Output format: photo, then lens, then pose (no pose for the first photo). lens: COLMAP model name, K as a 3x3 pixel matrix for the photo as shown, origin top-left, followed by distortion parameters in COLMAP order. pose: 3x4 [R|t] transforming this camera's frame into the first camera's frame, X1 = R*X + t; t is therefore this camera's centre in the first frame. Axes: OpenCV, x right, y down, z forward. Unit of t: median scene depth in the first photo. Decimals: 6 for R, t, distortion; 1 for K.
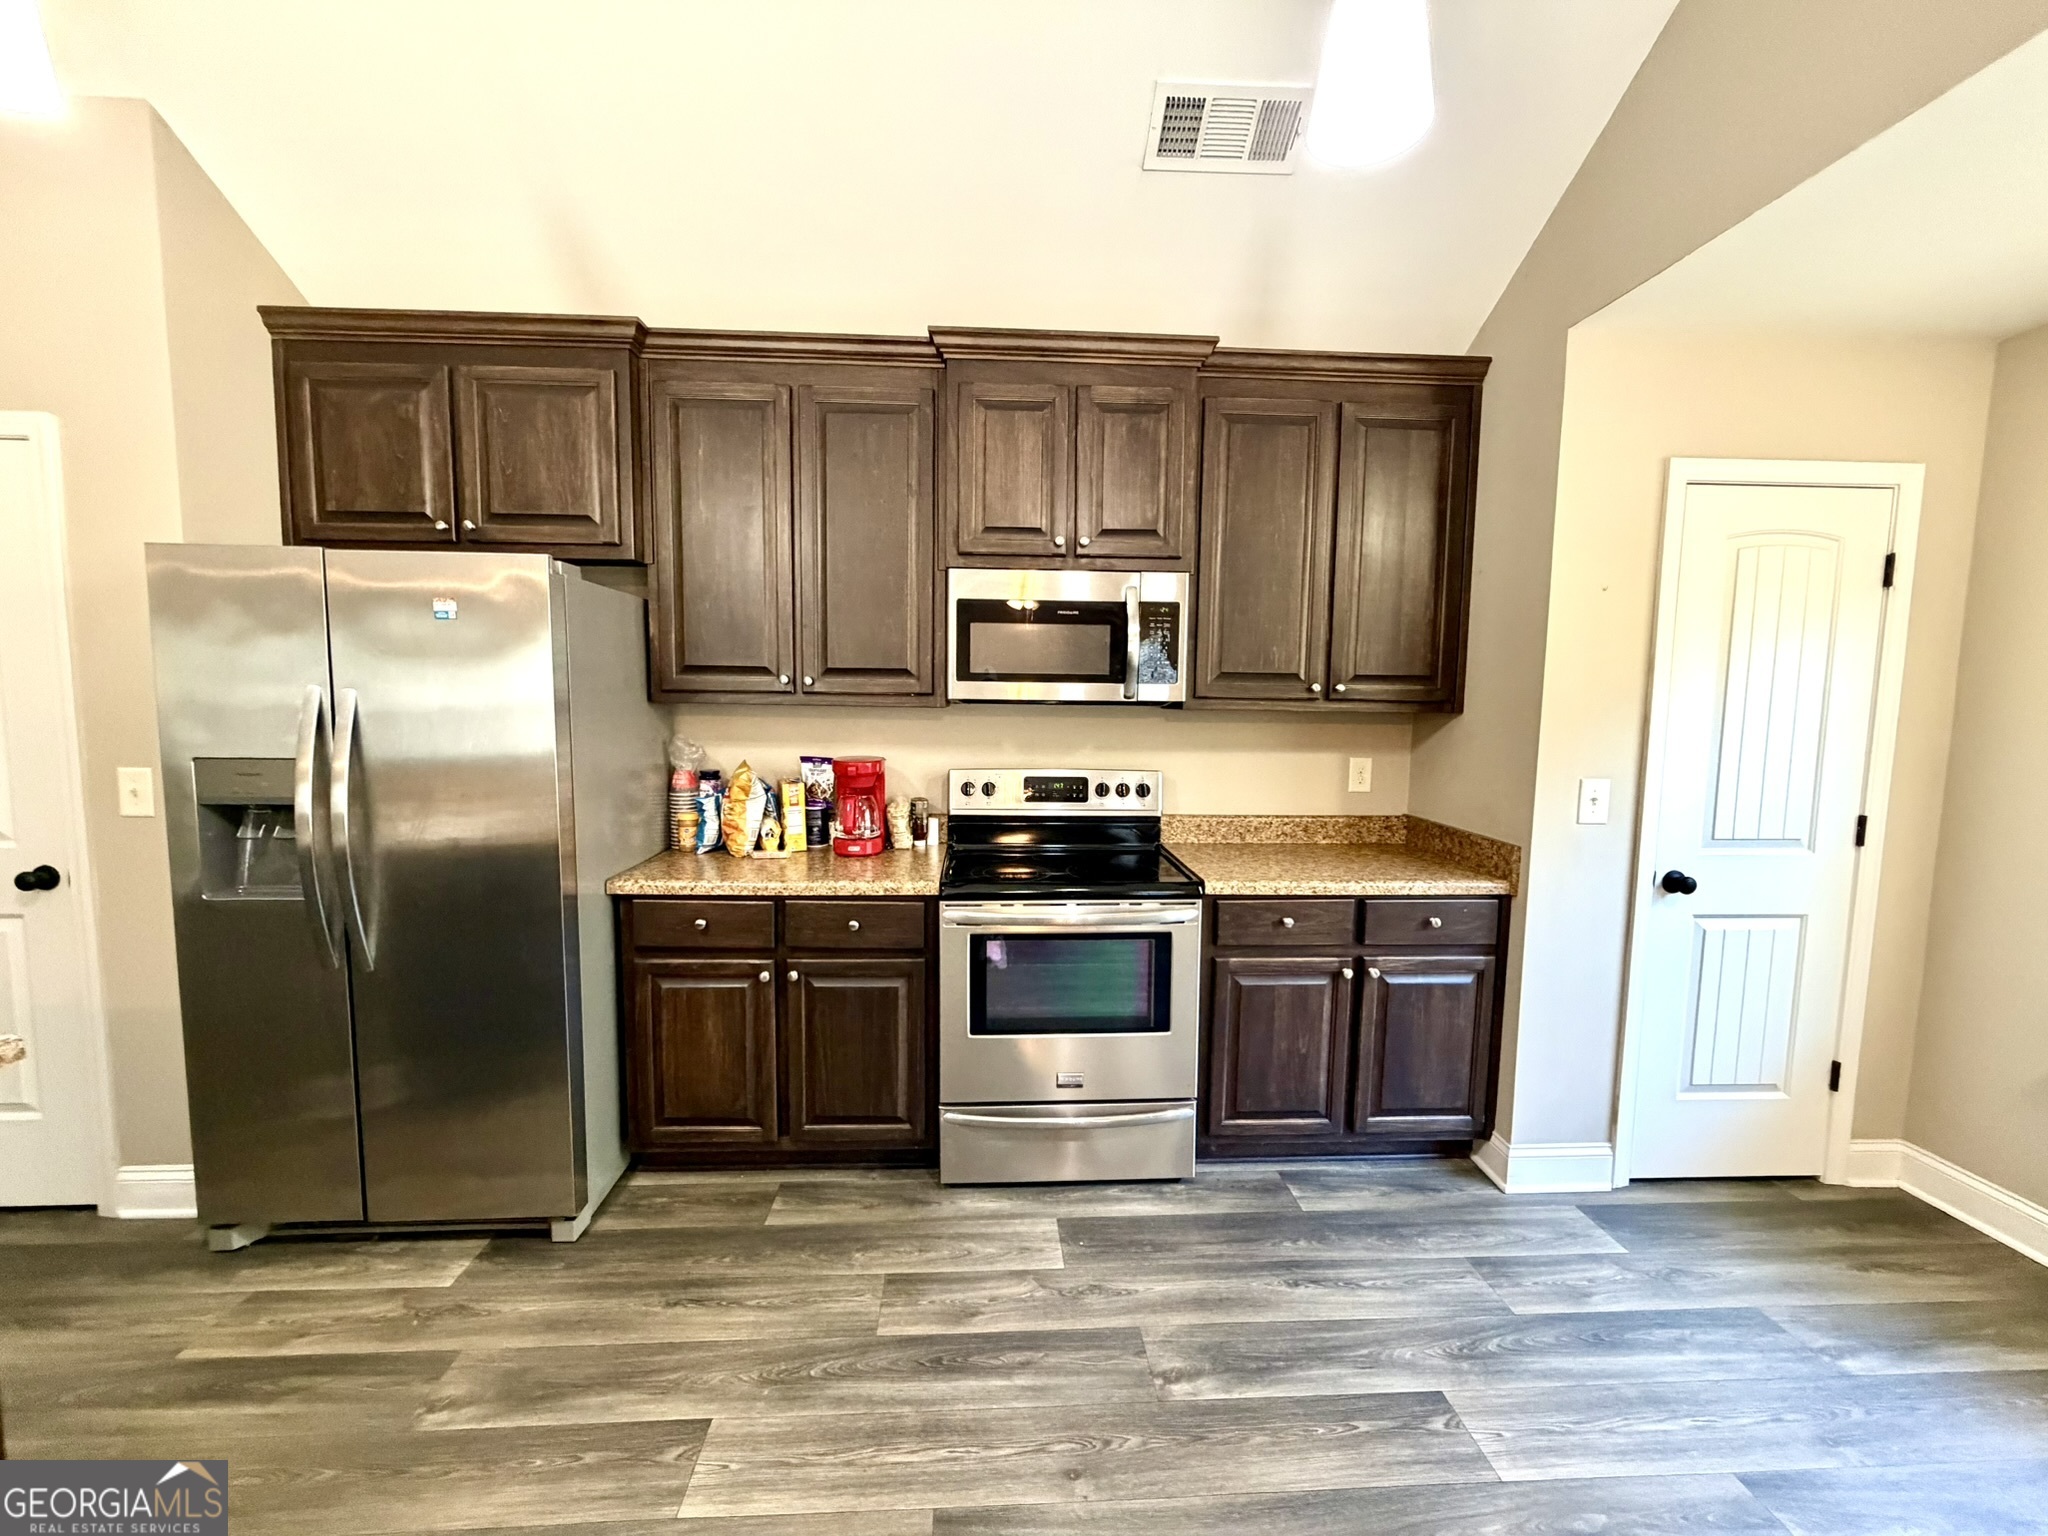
lens RADIAL K [[856.7, 0, 1024.0], [0, 856.7, 768.0], [0, 0, 1]] dist [0.000533, 0.000060]
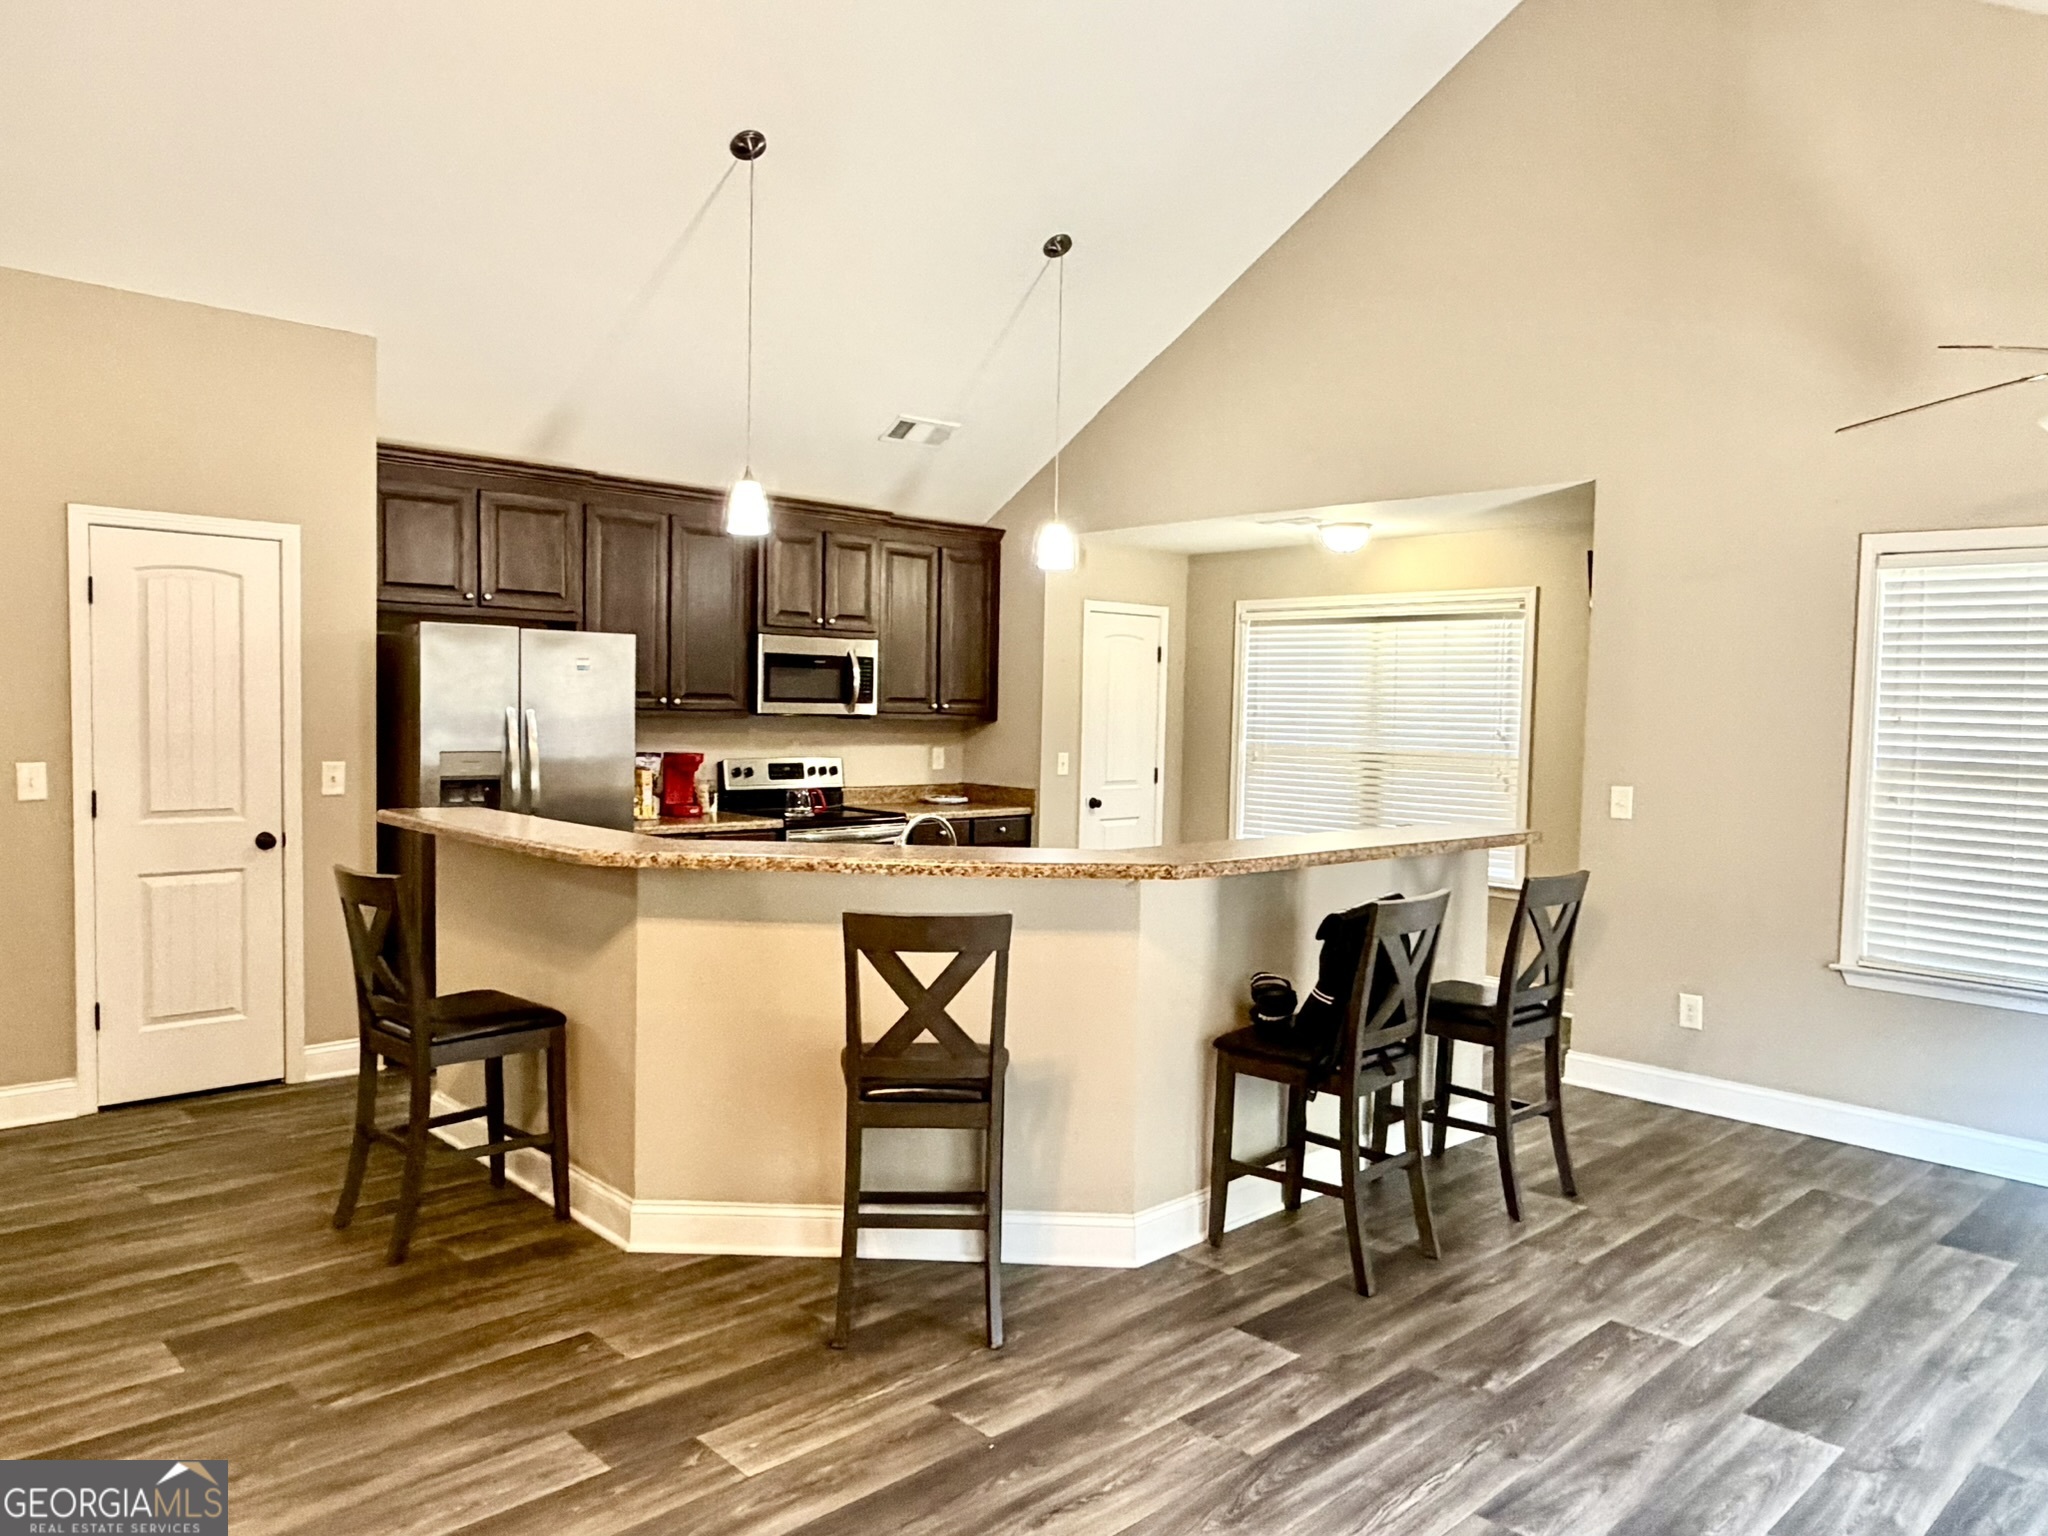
lens RADIAL K [[1419.6, 0, 1024.0], [0, 1419.6, 768.0], [0, 0, 1]] dist [-0.001578, -0.000175]
pose [[0.760012, -0.026441, 0.649371, -1.458076], [0.049833, 0.998601, -0.017663, 0.095682], [-0.647996, 0.045784, 0.760267, -1.370339]]
